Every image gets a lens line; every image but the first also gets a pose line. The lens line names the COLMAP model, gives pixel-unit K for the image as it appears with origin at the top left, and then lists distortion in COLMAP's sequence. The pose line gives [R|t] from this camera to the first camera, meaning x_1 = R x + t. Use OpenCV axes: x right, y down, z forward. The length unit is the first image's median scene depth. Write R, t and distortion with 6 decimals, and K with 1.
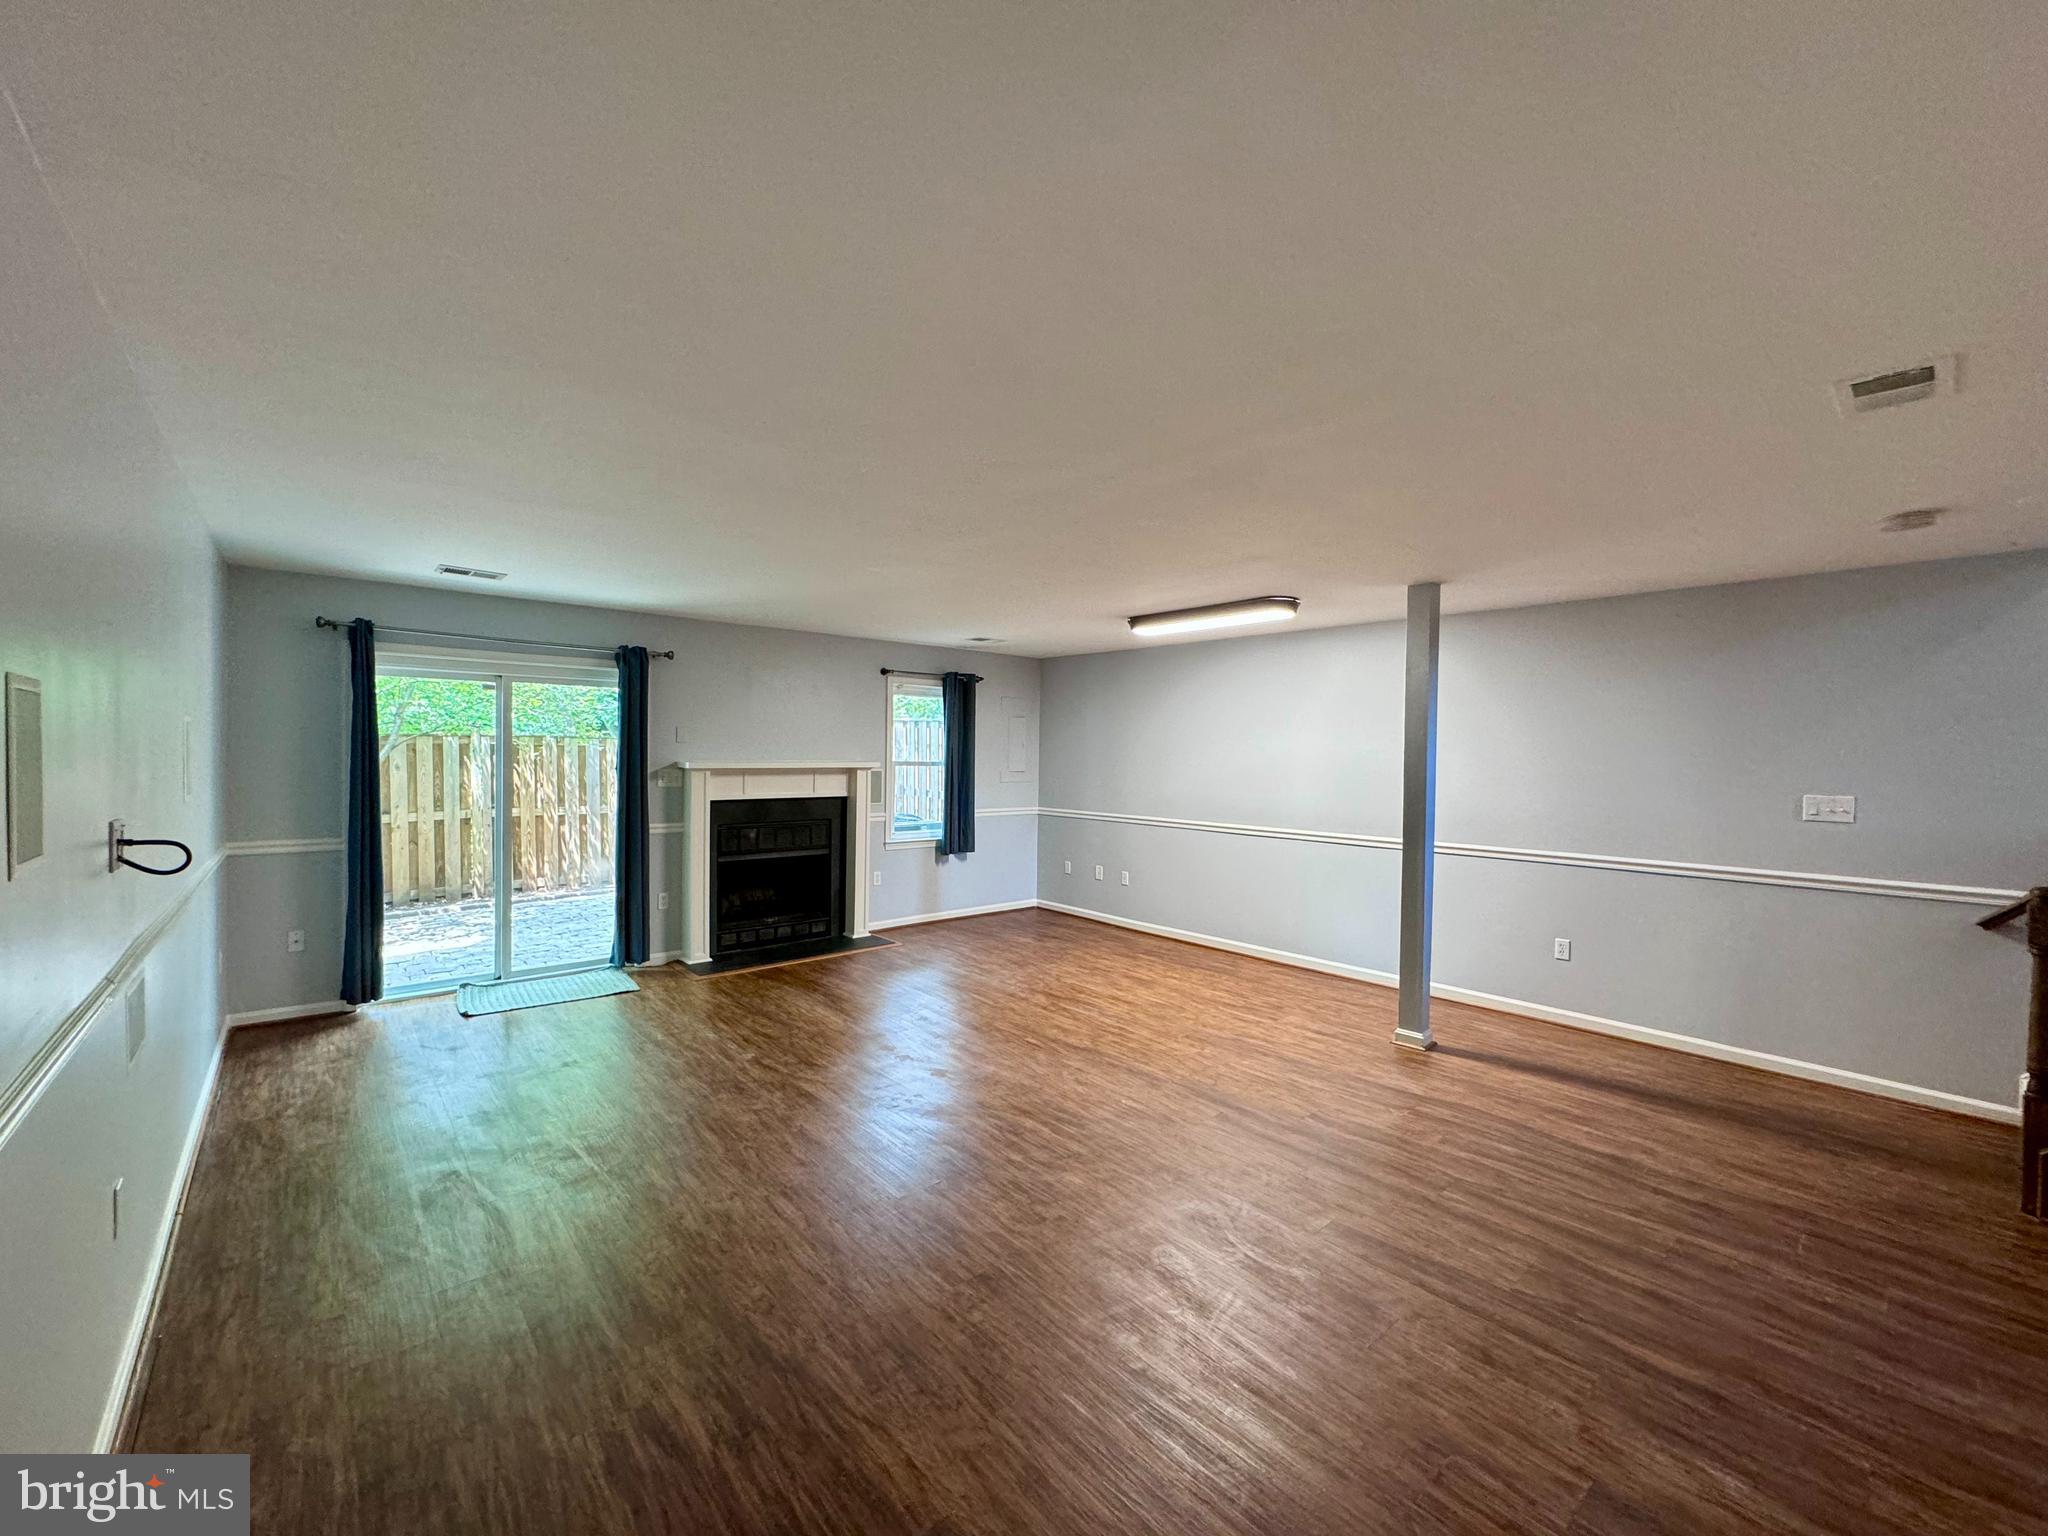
lens RADIAL K [[814.7, 0, 1020.7], [0, 814.7, 765.9], [0, 0, 1]] dist [-0.001429, 0.000892]
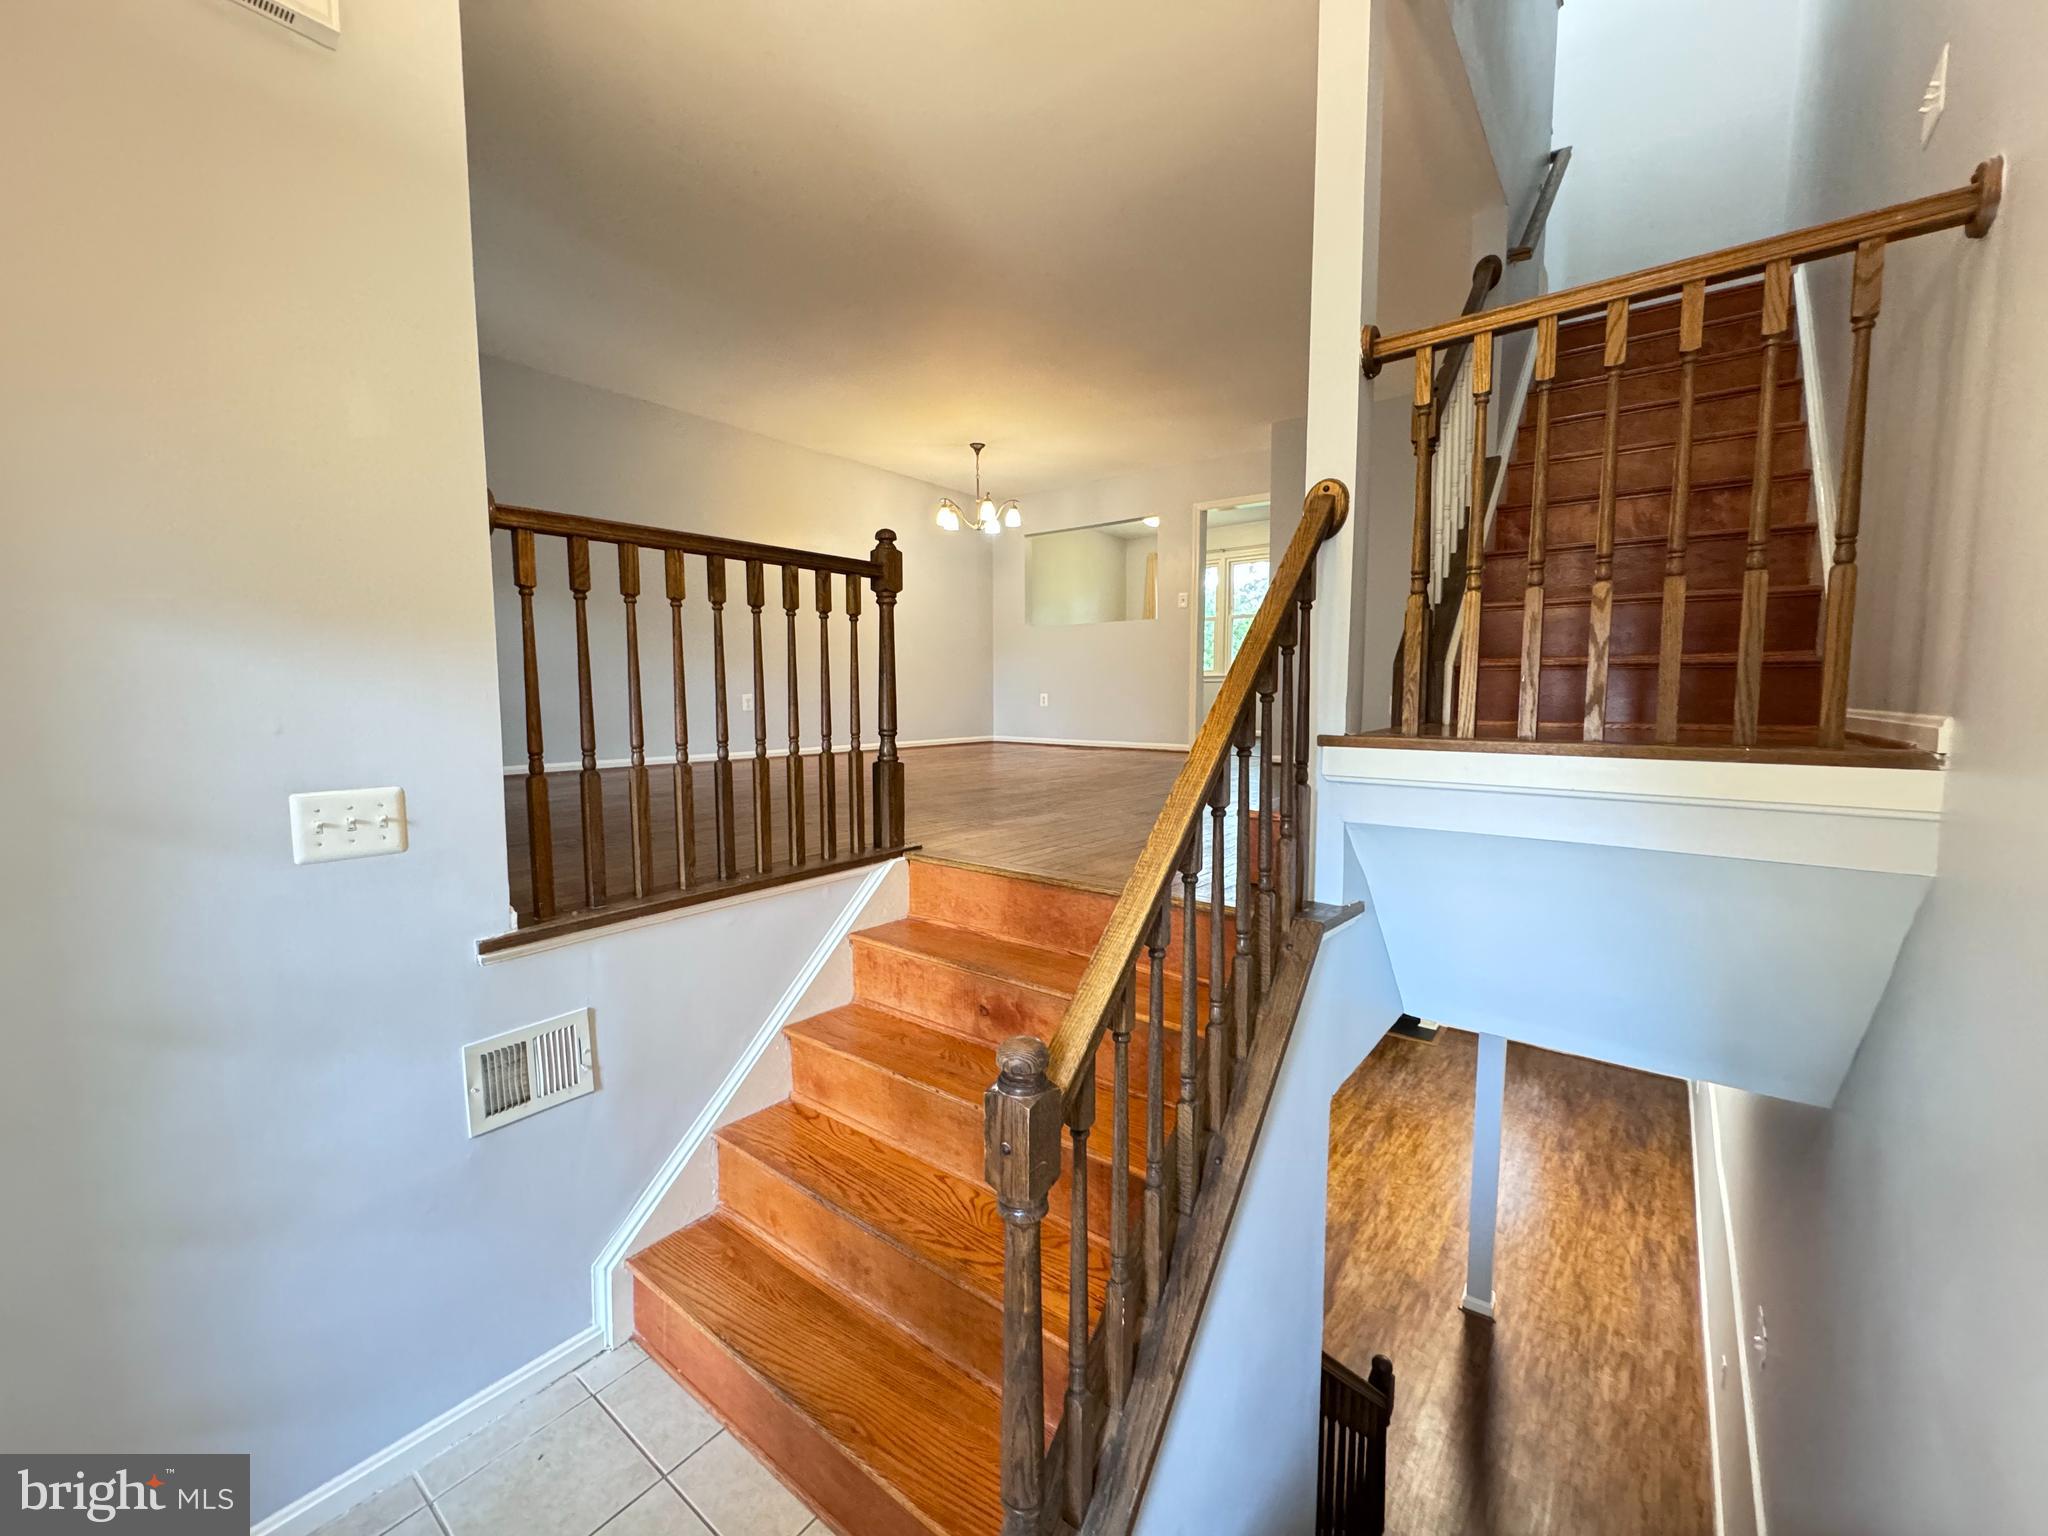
lens RADIAL K [[814.7, 0, 1025.3], [0, 814.7, 769.8], [0, 0, 1]] dist [-0.001429, 0.000892]
pose [[0.188897, 0.073247, -0.979261, 1.092929], [-0.007699, 0.997294, 0.073111, -0.336899], [0.981967, -0.006271, 0.188950, 0.196121]]
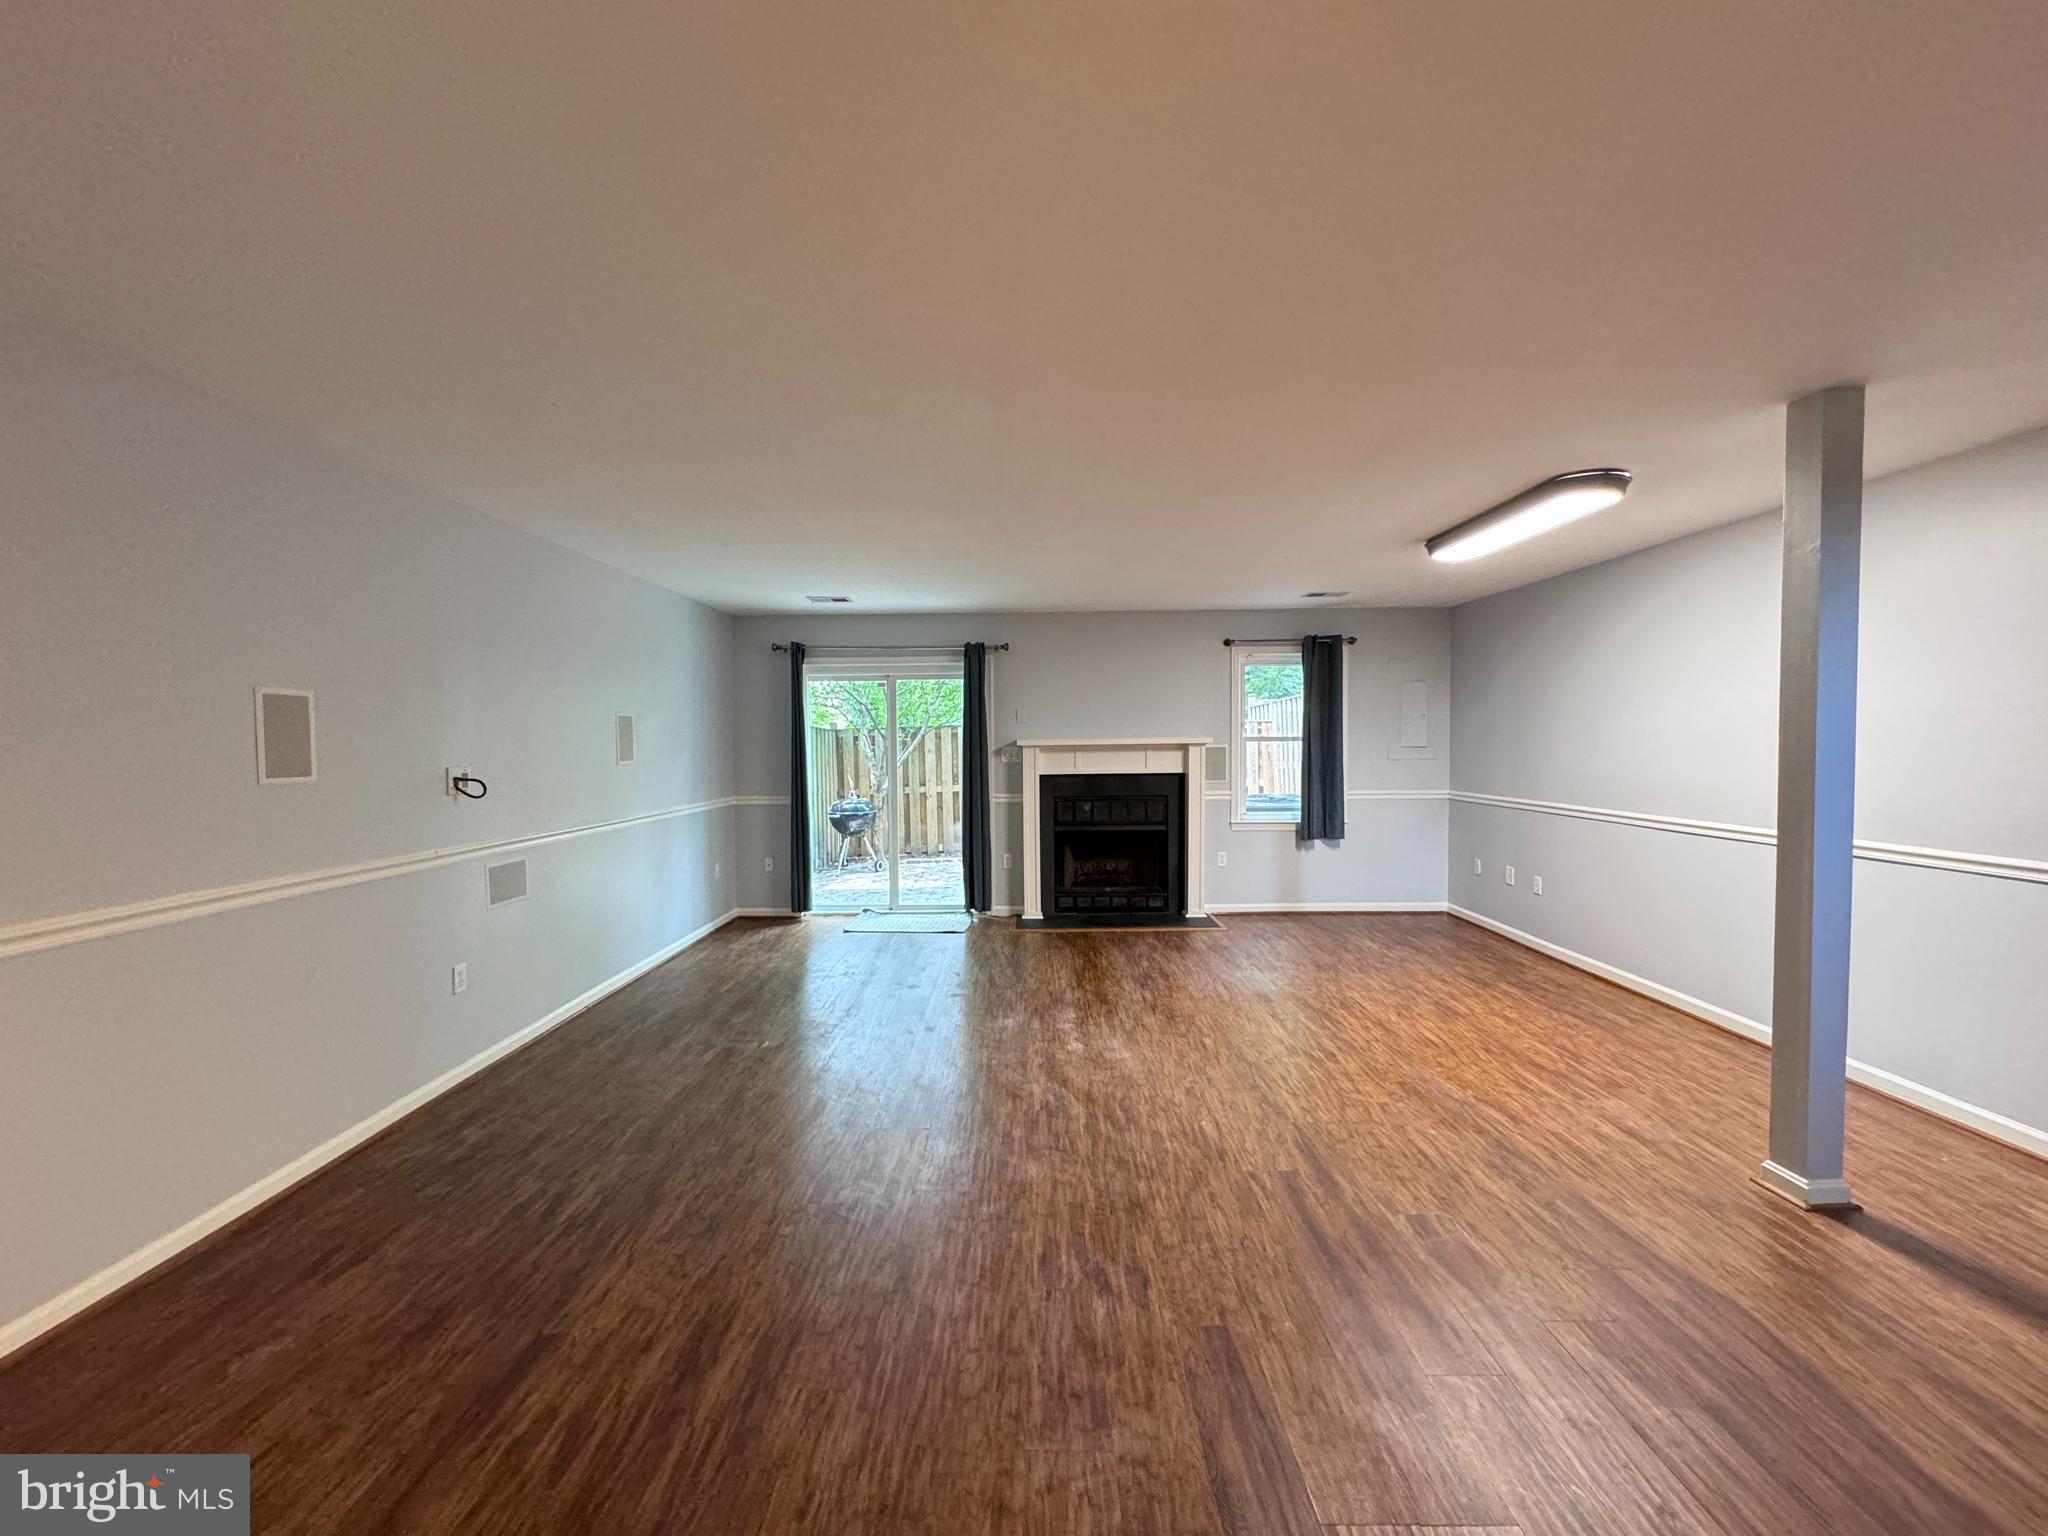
lens RADIAL K [[814.7, 0, 1024.7], [0, 814.7, 773.1], [0, 0, 1]] dist [-0.001429, 0.000892]
pose [[0.748930, 0.005945, -0.662623, 0.366123], [0.009867, 0.999749, 0.020121, 0.019264], [0.662576, -0.021607, 0.748683, 0.166825]]
